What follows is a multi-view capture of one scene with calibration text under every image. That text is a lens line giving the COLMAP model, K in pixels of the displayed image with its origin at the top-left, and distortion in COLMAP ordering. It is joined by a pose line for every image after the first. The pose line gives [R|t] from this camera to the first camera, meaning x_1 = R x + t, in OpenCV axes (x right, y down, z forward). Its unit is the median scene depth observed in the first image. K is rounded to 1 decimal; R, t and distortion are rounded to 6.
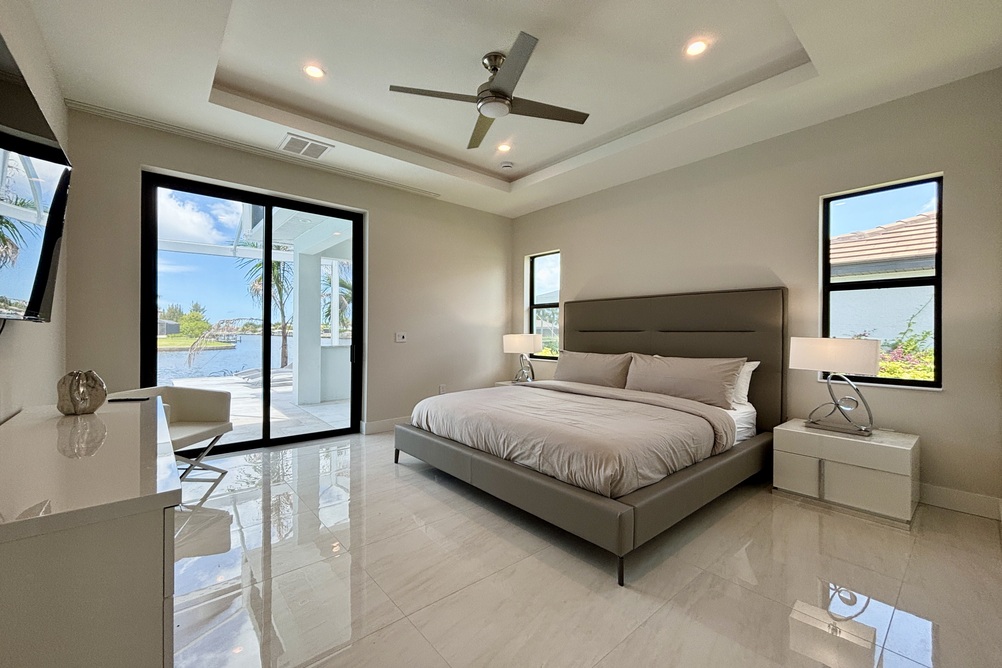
lens RADIAL K [[407.9, 0, 503.0], [0, 407.9, 331.4], [0, 0, 1]] dist [0.006667, -0.000551]
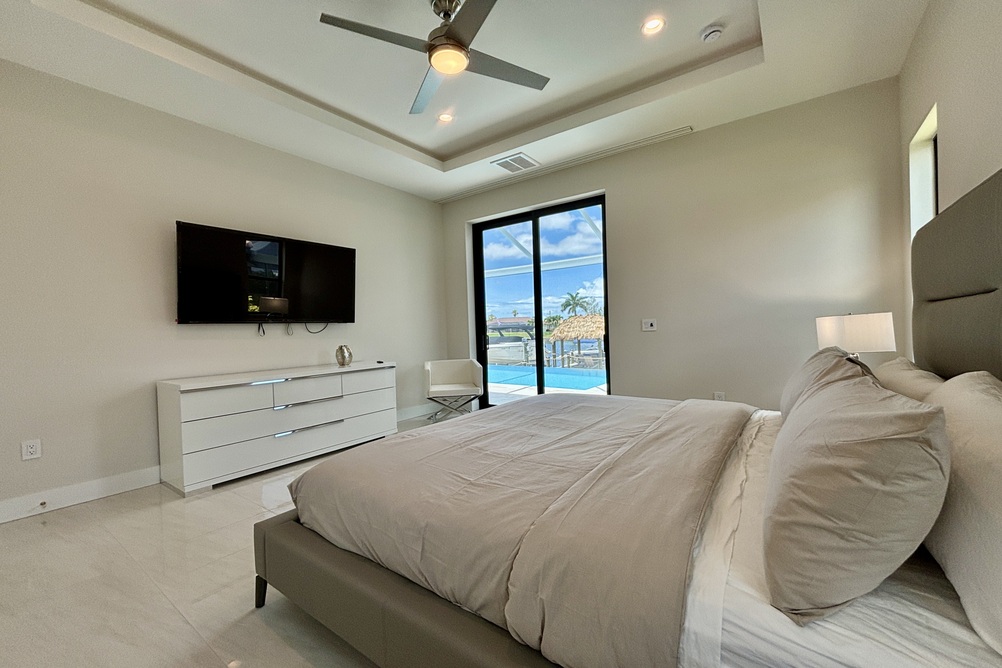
lens RADIAL K [[407.9, 0, 501.0], [0, 407.9, 330.6], [0, 0, 1]] dist [0.006667, -0.000551]
pose [[0.220572, -0.006656, -0.975348, 0.572029], [0.026342, 0.999653, -0.000864, 0.021091], [0.975015, -0.025502, 0.220670, 0.621844]]
